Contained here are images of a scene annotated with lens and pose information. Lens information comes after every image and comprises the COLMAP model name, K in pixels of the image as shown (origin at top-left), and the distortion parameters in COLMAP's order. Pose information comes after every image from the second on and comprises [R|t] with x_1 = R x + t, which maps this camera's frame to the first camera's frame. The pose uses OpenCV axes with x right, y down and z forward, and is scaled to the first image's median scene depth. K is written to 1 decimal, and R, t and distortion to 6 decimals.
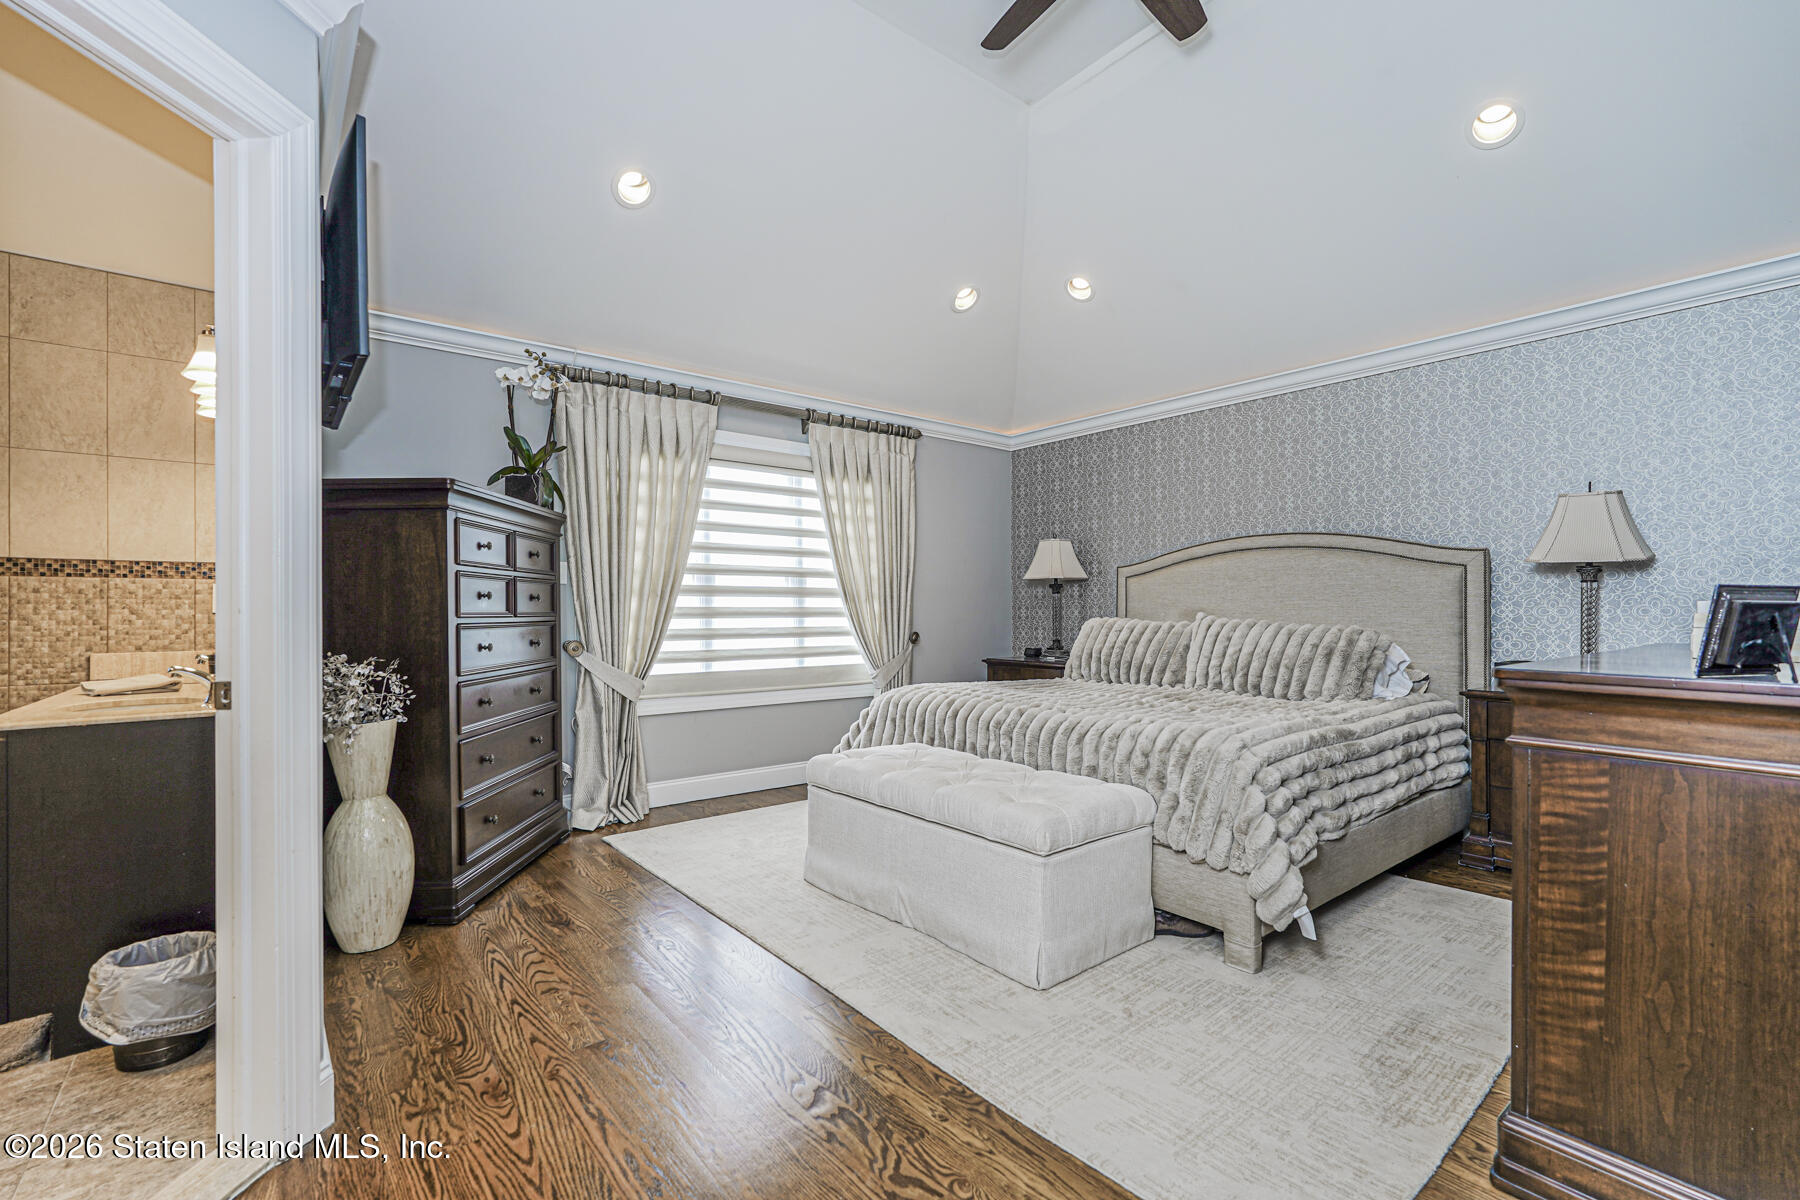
lens RADIAL K [[797.6, 0, 905.7], [0, 797.6, 605.8], [0, 0, 1]] dist [-0.009978, 0.006341]
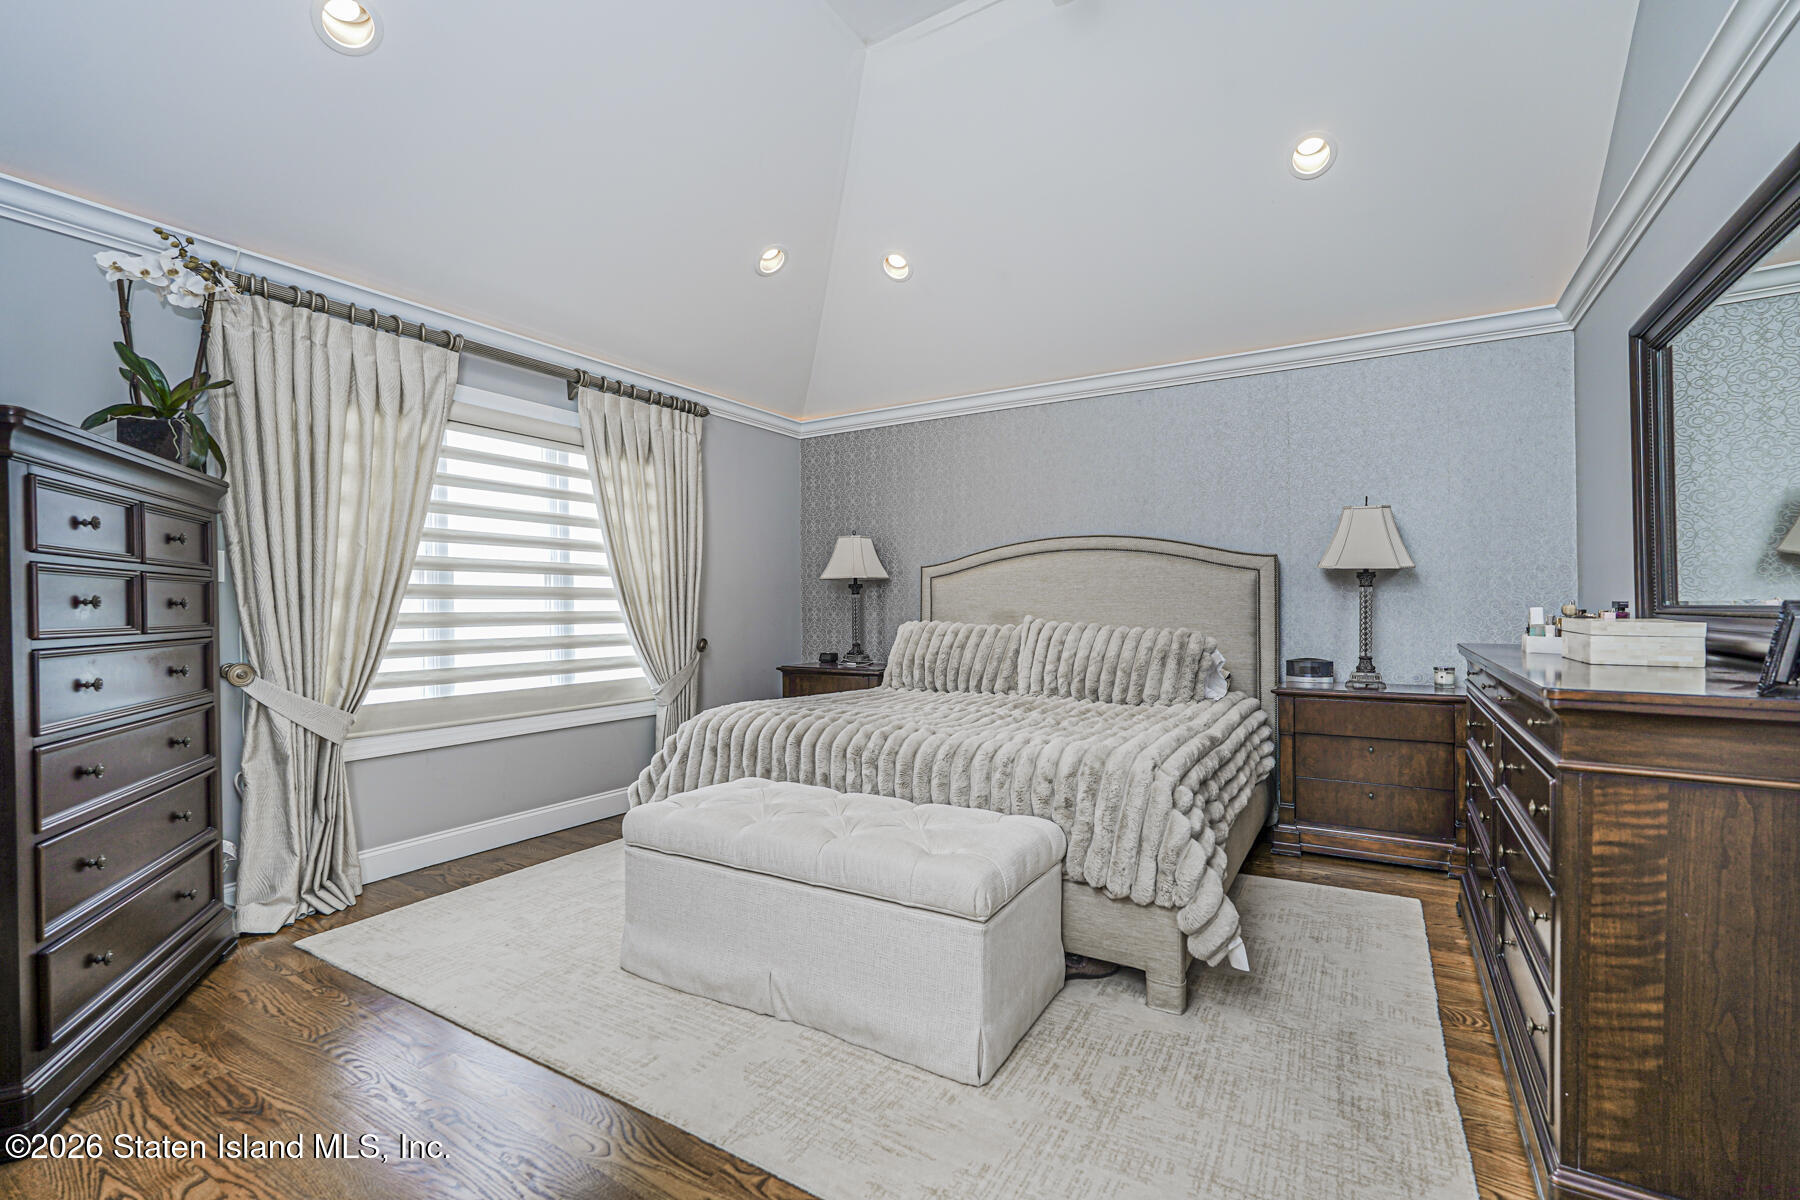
lens RADIAL K [[797.6, 0, 910.8], [0, 797.6, 604.8], [0, 0, 1]] dist [-0.009978, 0.006341]
pose [[0.940574, -0.003396, 0.339572, -0.114782], [0.002479, 0.999992, 0.003136, -0.009805], [-0.339580, -0.002108, 0.940575, 0.167291]]
